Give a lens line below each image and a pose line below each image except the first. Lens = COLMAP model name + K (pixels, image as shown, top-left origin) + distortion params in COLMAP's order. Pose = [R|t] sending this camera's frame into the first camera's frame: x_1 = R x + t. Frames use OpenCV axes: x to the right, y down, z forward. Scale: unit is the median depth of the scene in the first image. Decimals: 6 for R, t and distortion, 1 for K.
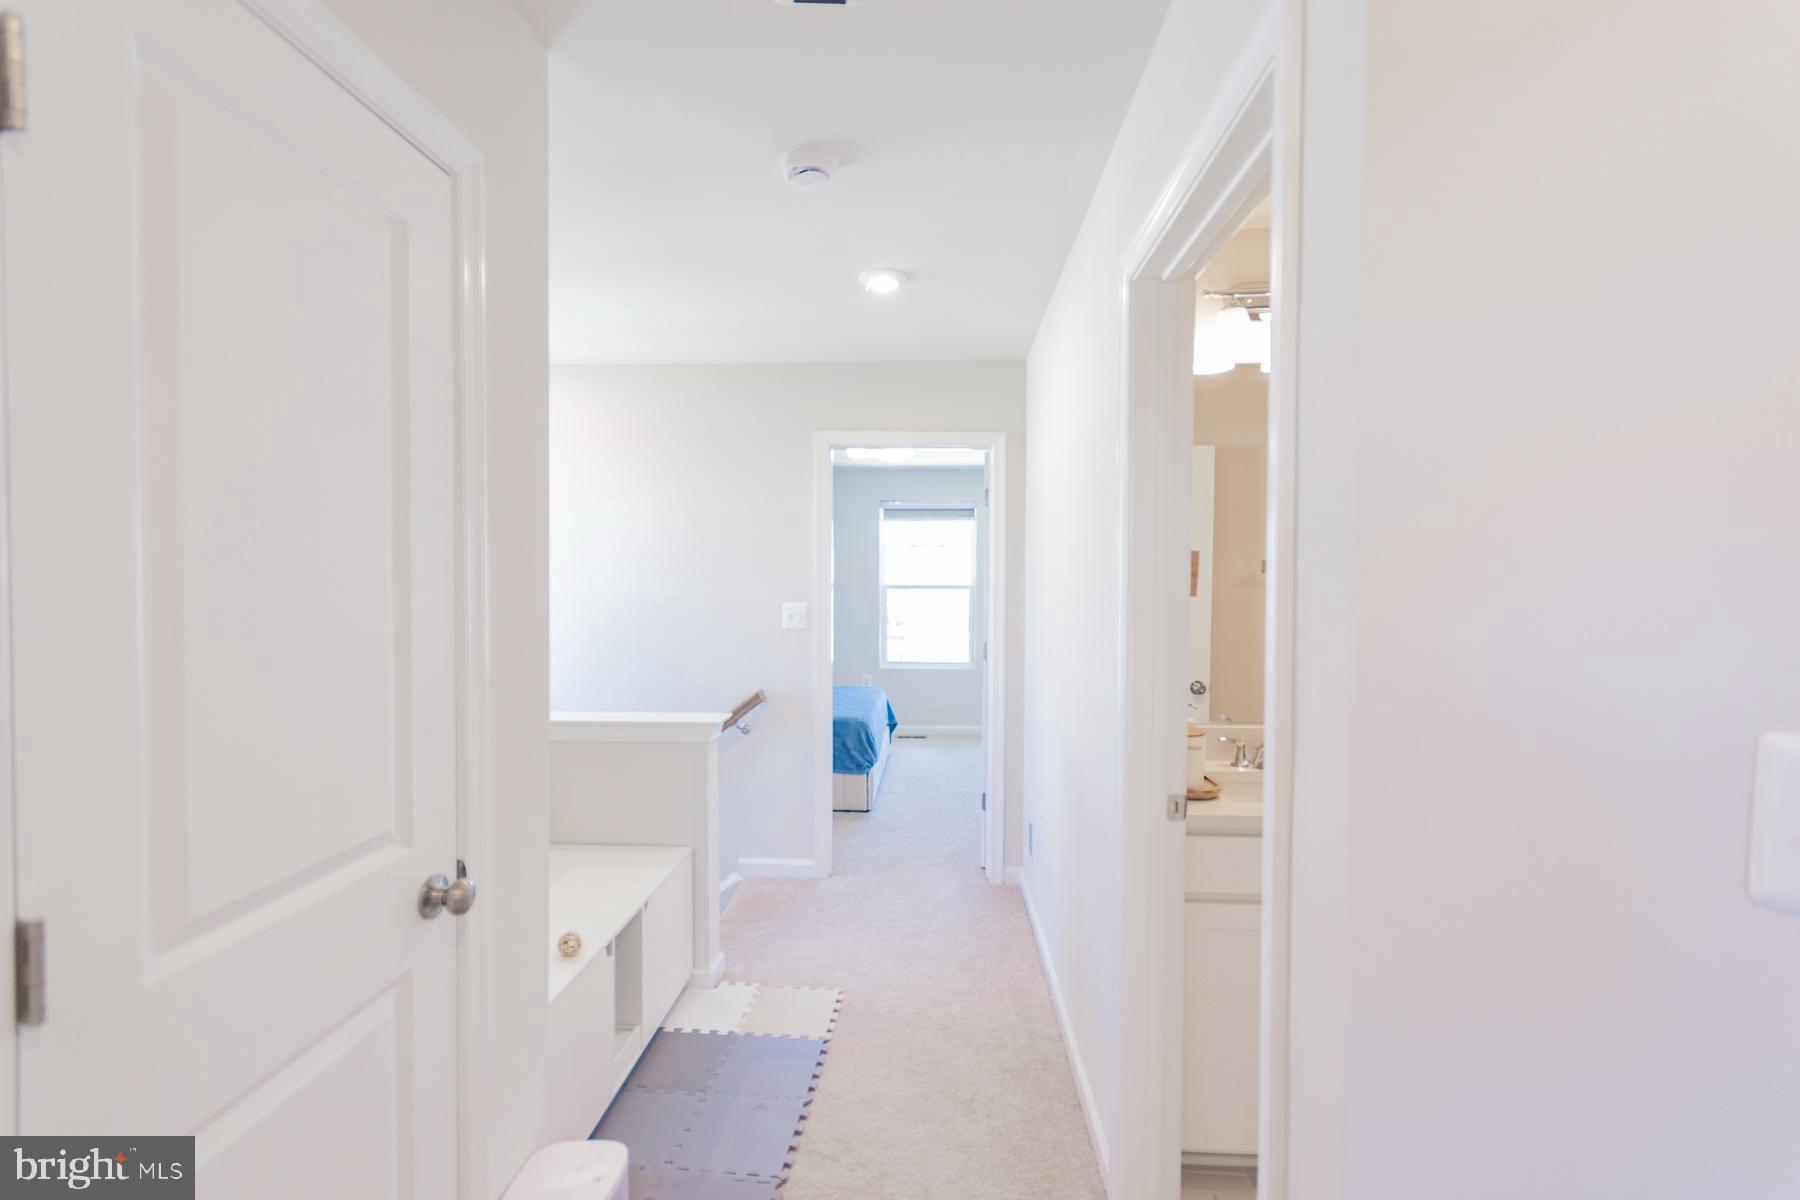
lens RADIAL K [[794.5, 0, 900.0], [0, 794.5, 600.0], [0, 0, 1]] dist [0.014087, -0.000059]
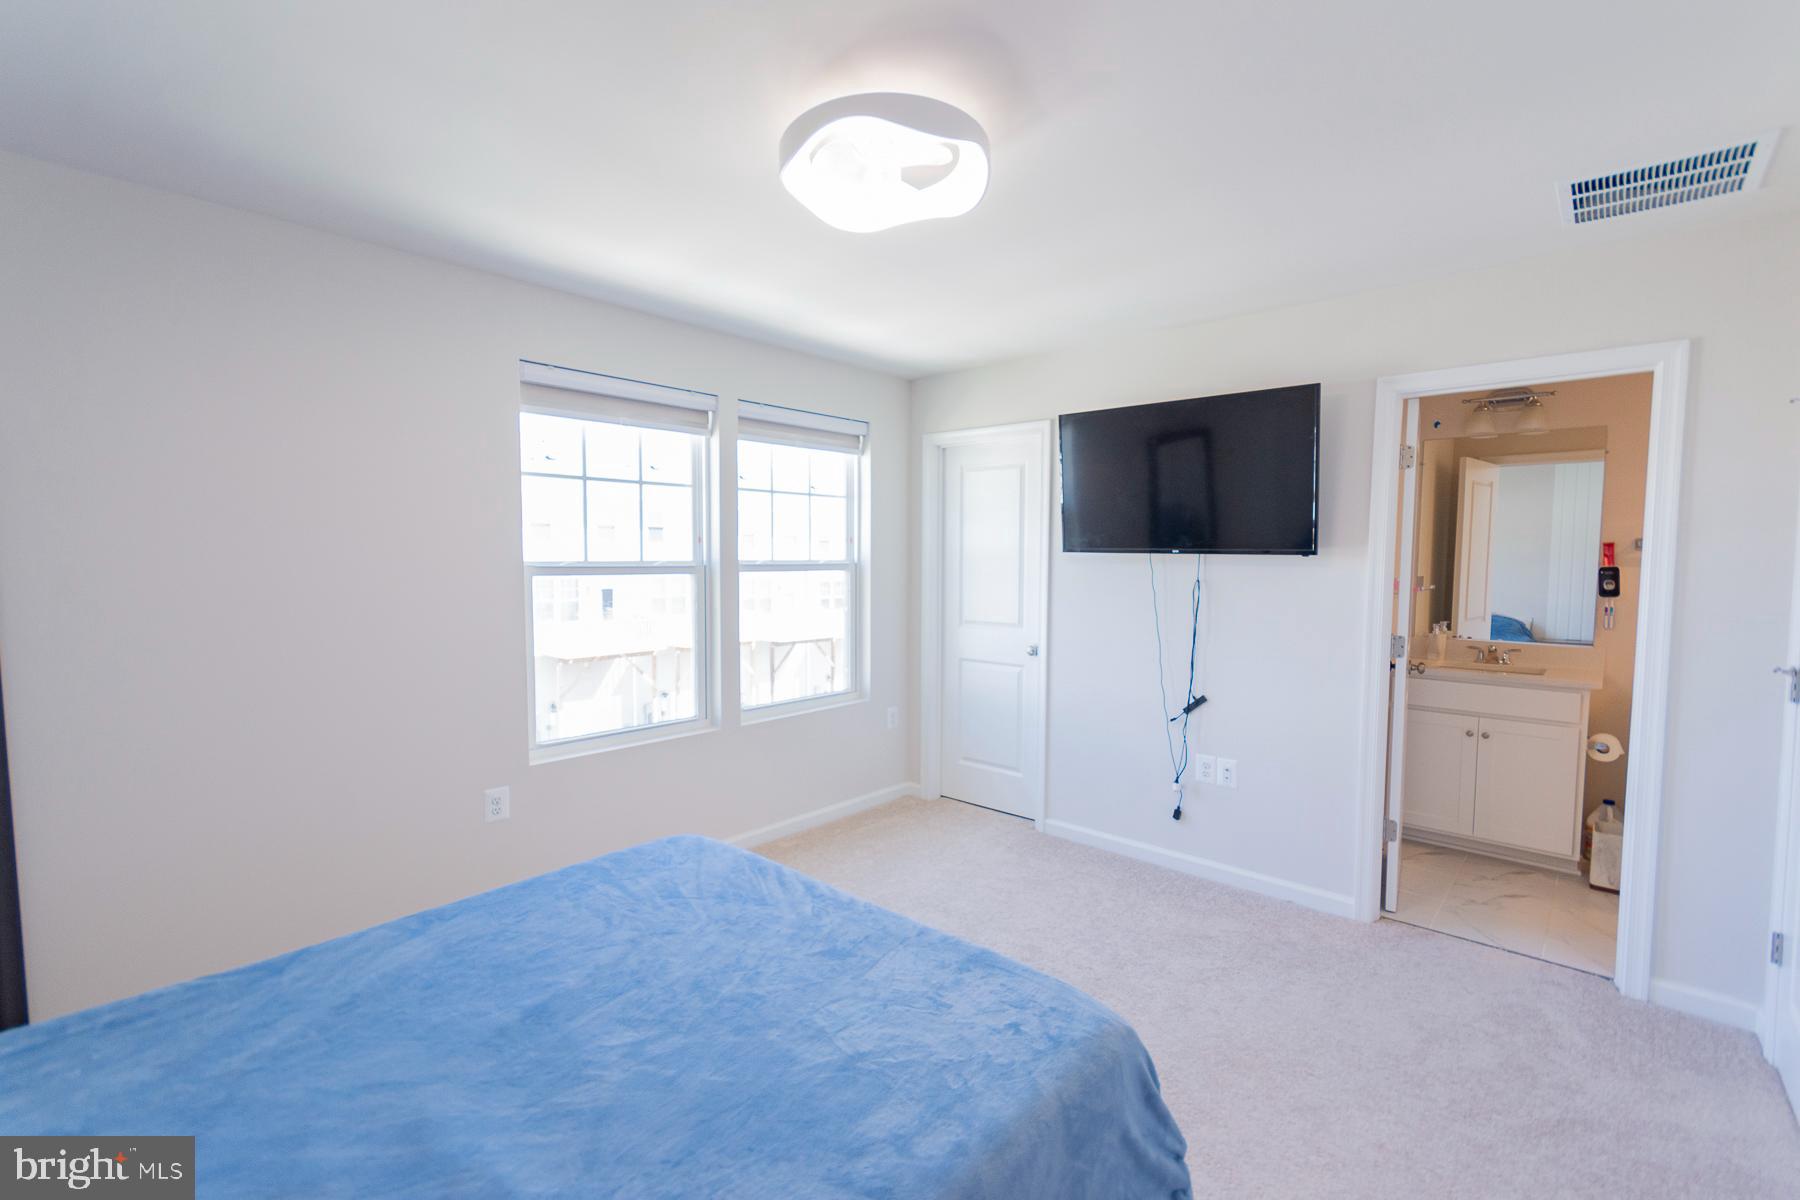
lens RADIAL K [[794.5, 0, 900.0], [0, 794.5, 600.0], [0, 0, 1]] dist [0.014087, -0.000059]
pose [[0.625360, -0.045812, 0.778990, -0.225942], [0.023095, 0.998924, 0.040206, -0.013869], [-0.779994, -0.007153, 0.625746, 0.585462]]
